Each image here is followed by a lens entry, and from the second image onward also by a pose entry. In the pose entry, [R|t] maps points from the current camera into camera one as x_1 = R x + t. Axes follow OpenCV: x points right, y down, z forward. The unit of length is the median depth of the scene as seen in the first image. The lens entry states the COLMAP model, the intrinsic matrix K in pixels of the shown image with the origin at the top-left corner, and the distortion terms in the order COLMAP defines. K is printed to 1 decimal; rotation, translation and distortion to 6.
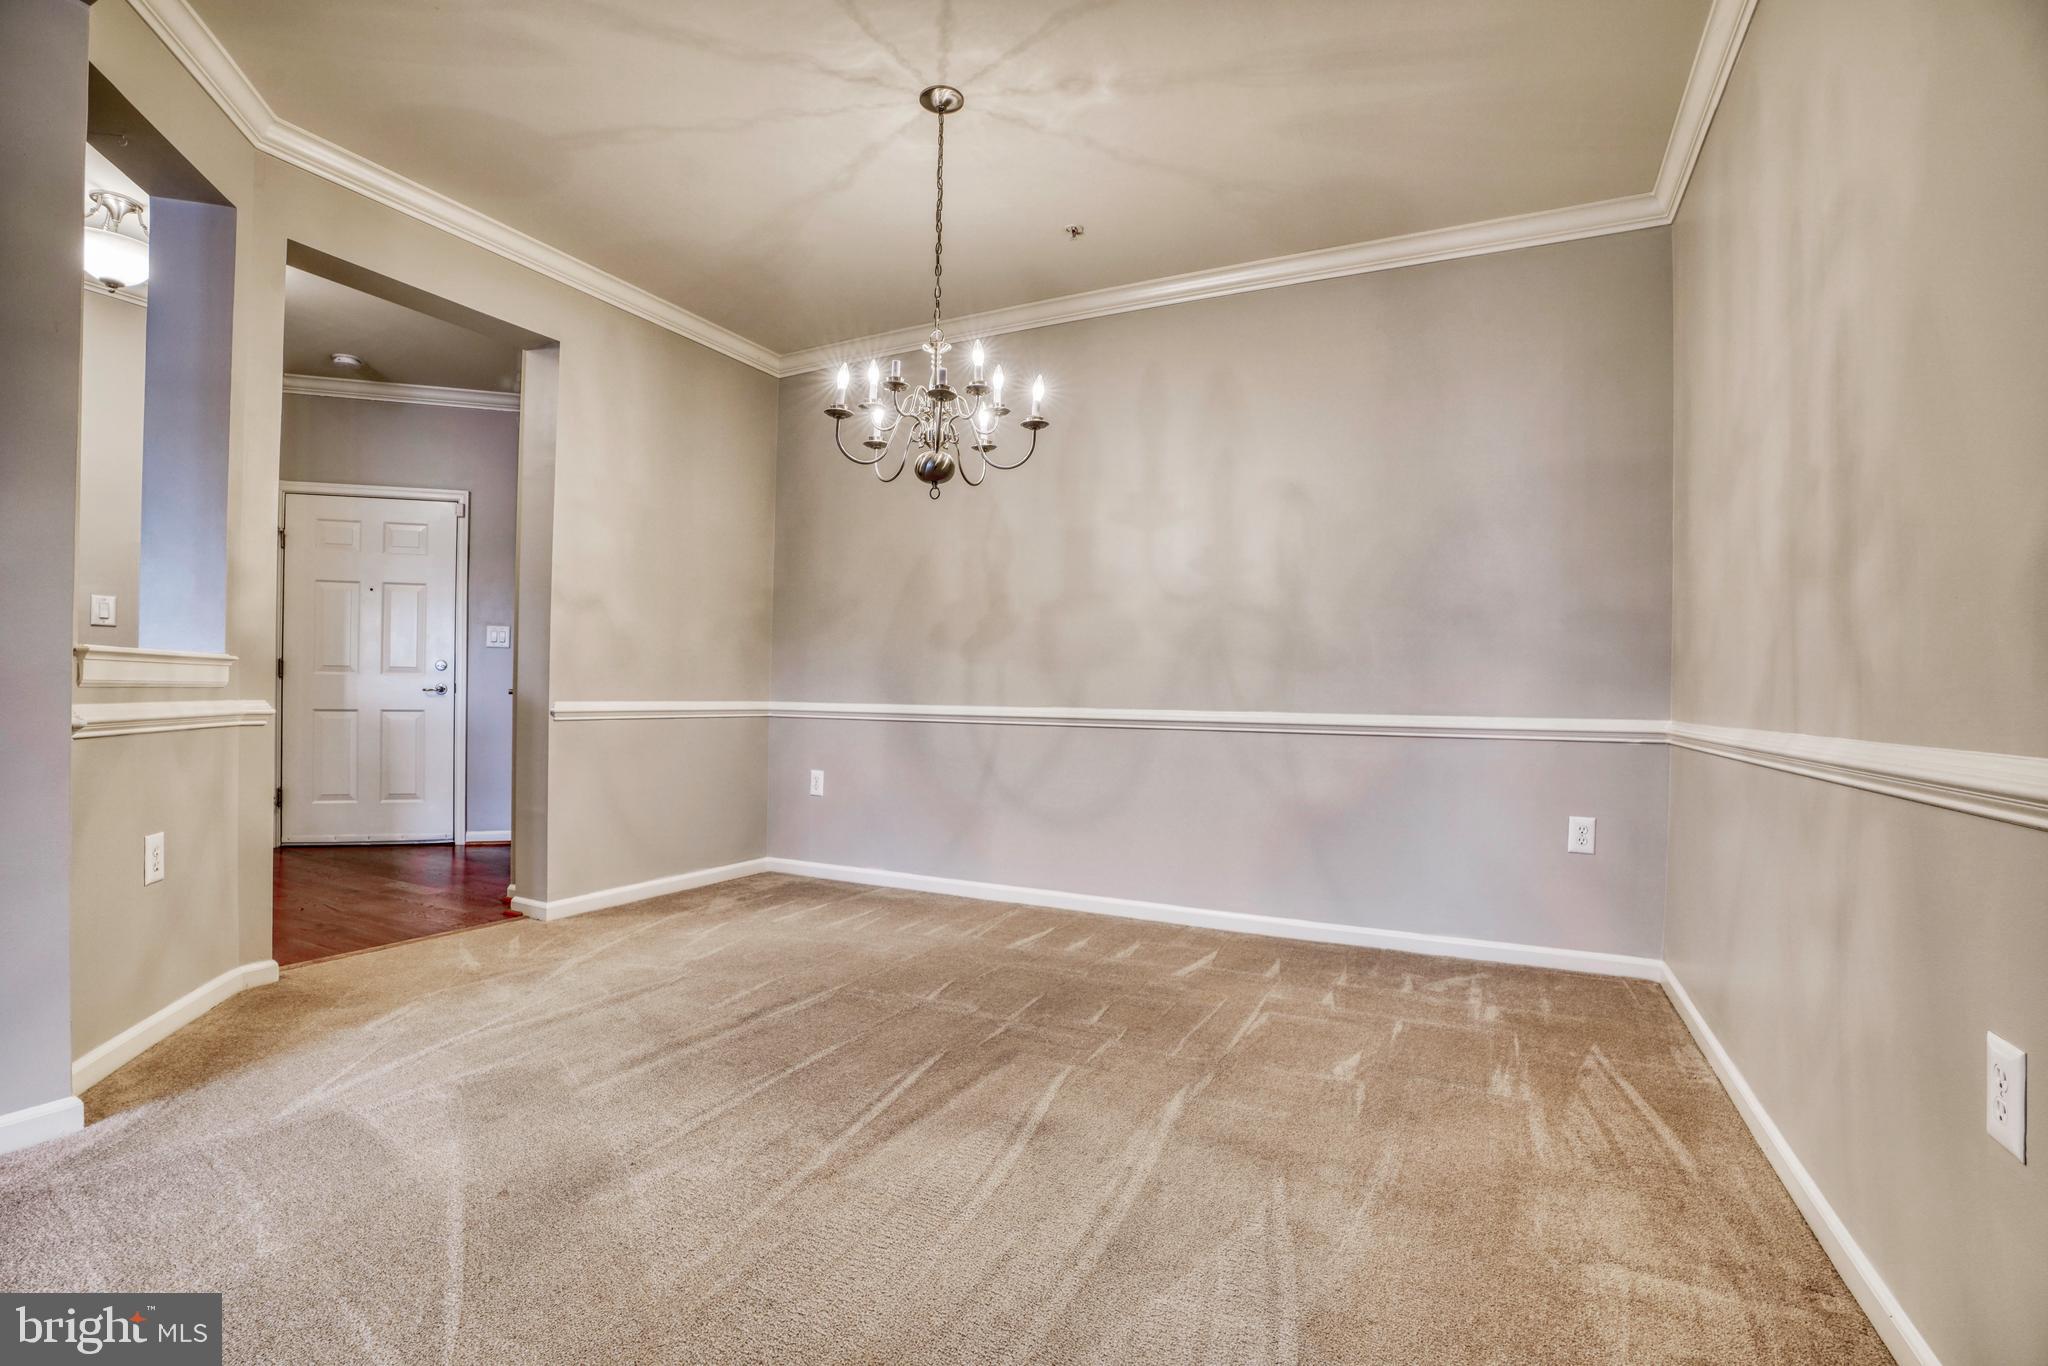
lens RADIAL K [[947.6, 0, 1011.2], [0, 947.6, 696.4], [0, 0, 1]] dist [-0.061492, 0.019354]
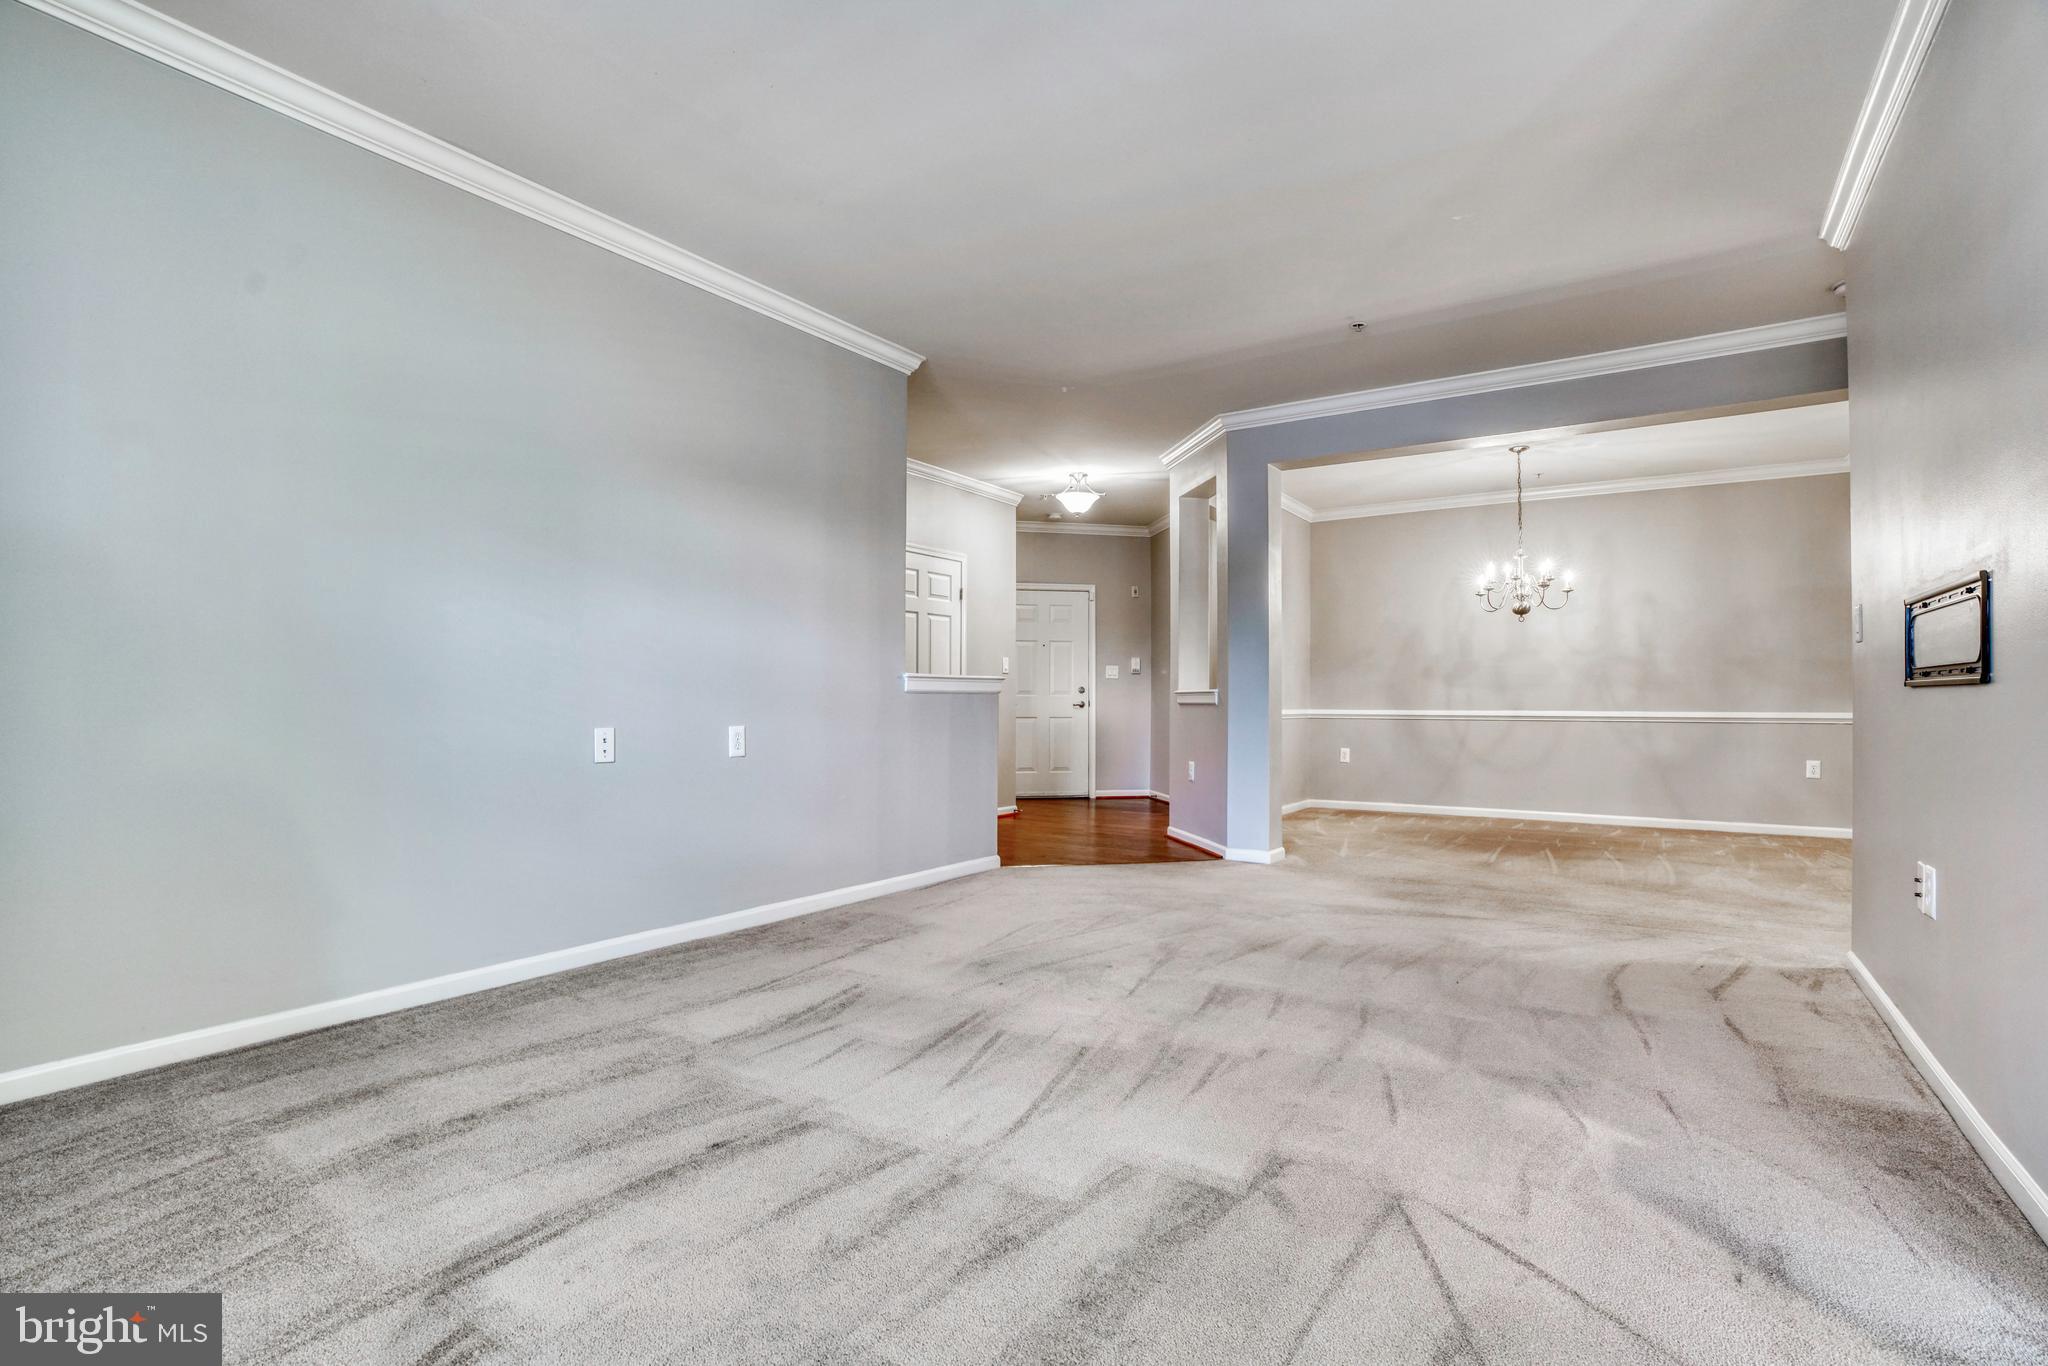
lens RADIAL K [[947.6, 0, 1025.0], [0, 947.6, 672.1], [0, 0, 1]] dist [-0.061492, 0.019354]
pose [[0.995516, -0.019784, -0.092501, -0.694727], [0.017888, 0.999614, -0.021278, -0.040029], [0.092886, 0.019527, 0.995485, -0.879713]]
